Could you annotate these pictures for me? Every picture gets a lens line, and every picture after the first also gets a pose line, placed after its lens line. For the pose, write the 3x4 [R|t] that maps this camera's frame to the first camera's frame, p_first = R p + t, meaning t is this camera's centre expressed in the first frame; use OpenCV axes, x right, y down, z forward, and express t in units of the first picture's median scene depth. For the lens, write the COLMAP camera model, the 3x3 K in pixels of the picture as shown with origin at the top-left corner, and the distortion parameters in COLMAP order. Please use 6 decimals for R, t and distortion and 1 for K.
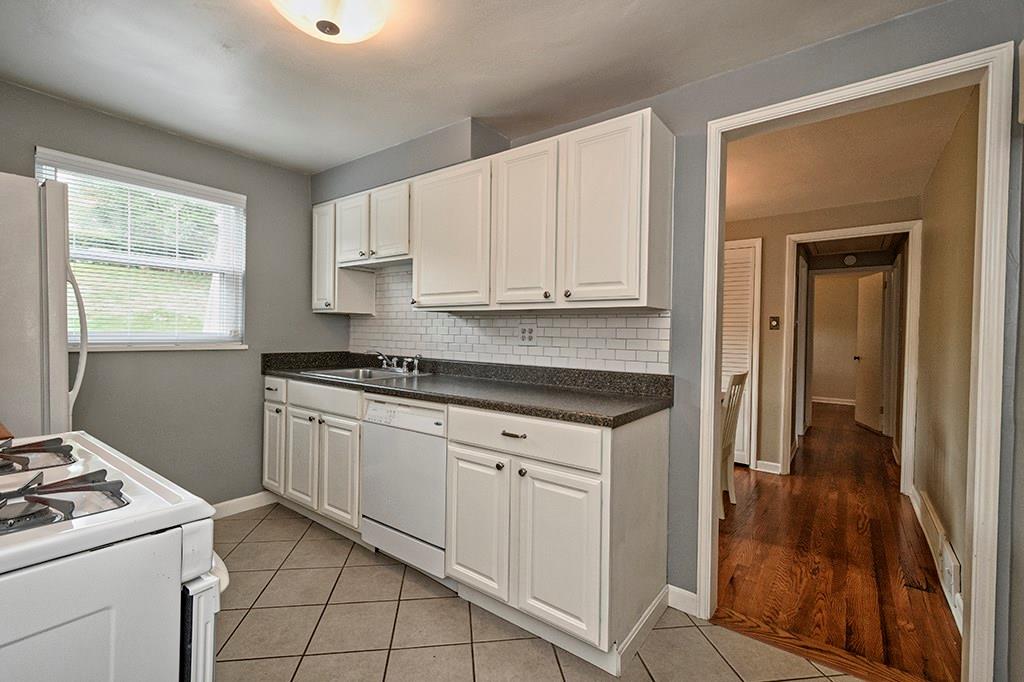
lens RADIAL K [[446.9, 0, 514.2], [0, 446.9, 340.6], [0, 0, 1]] dist [0.012220, -0.000606]
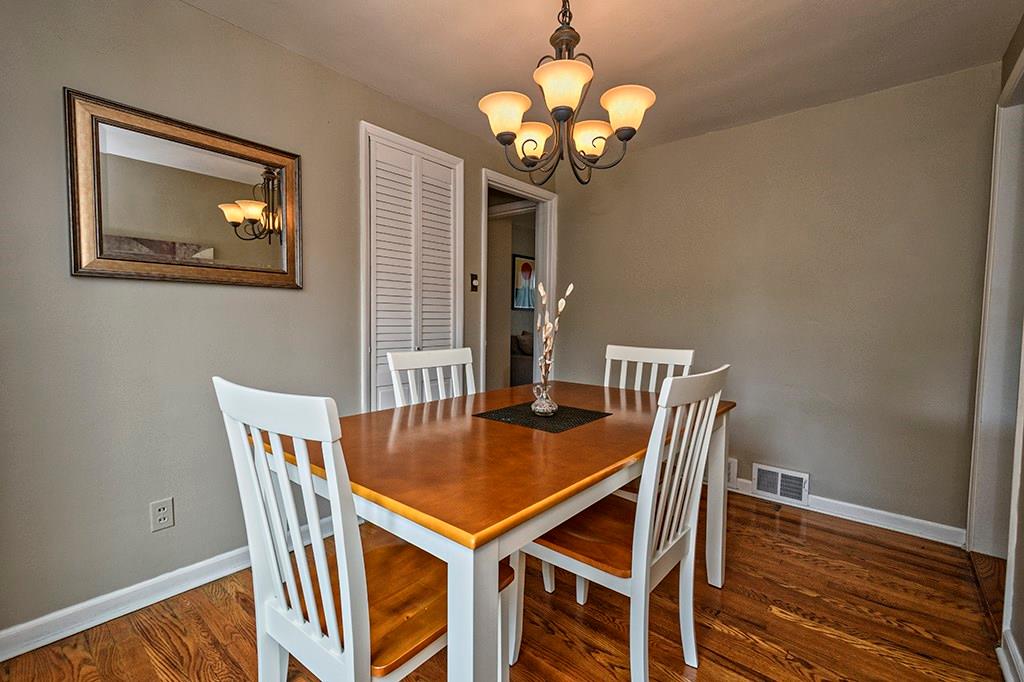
lens RADIAL K [[446.9, 0, 514.1], [0, 446.9, 341.3], [0, 0, 1]] dist [0.012220, -0.000606]
pose [[0.050298, -0.065433, 0.996588, -0.174508], [-0.002810, 0.997838, 0.065657, 0.009820], [-0.998730, -0.006103, 0.050006, 0.898641]]
